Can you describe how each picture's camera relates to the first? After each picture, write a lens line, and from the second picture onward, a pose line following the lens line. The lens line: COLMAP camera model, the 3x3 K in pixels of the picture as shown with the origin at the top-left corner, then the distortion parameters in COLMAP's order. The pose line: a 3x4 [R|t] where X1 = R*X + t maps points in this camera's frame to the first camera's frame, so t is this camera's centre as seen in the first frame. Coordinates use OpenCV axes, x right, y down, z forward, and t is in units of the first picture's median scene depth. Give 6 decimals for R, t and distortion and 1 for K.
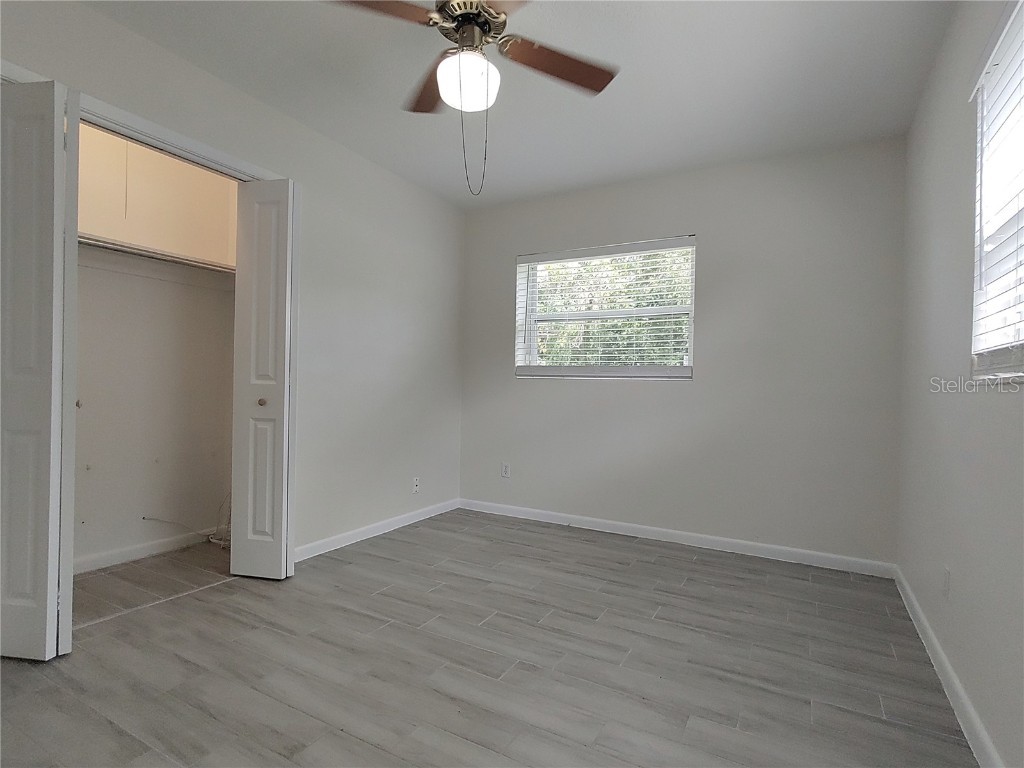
lens RADIAL K [[529.6, 0, 516.9], [0, 529.6, 389.0], [0, 0, 1]] dist [-0.000924, 0.001072]
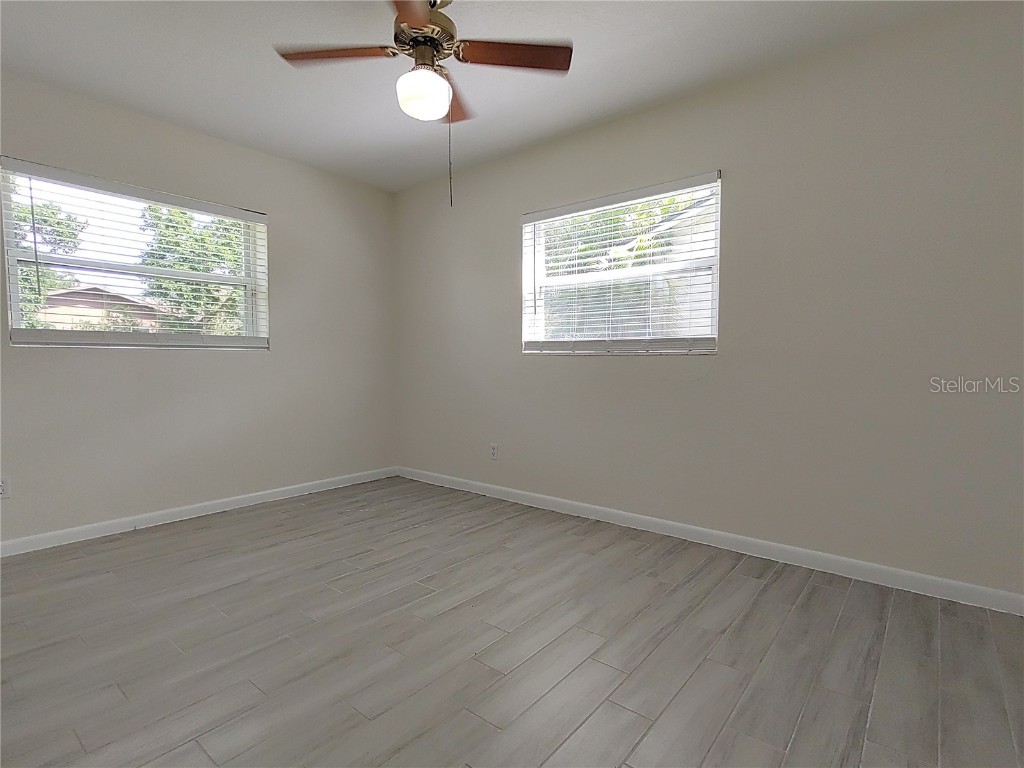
lens RADIAL K [[529.6, 0, 516.9], [0, 529.6, 389.0], [0, 0, 1]] dist [-0.000924, 0.001072]
pose [[0.153125, -0.075644, 0.985307, -0.816461], [0.001443, 0.997082, 0.076324, -0.025053], [-0.988206, -0.010265, 0.152787, 0.407519]]
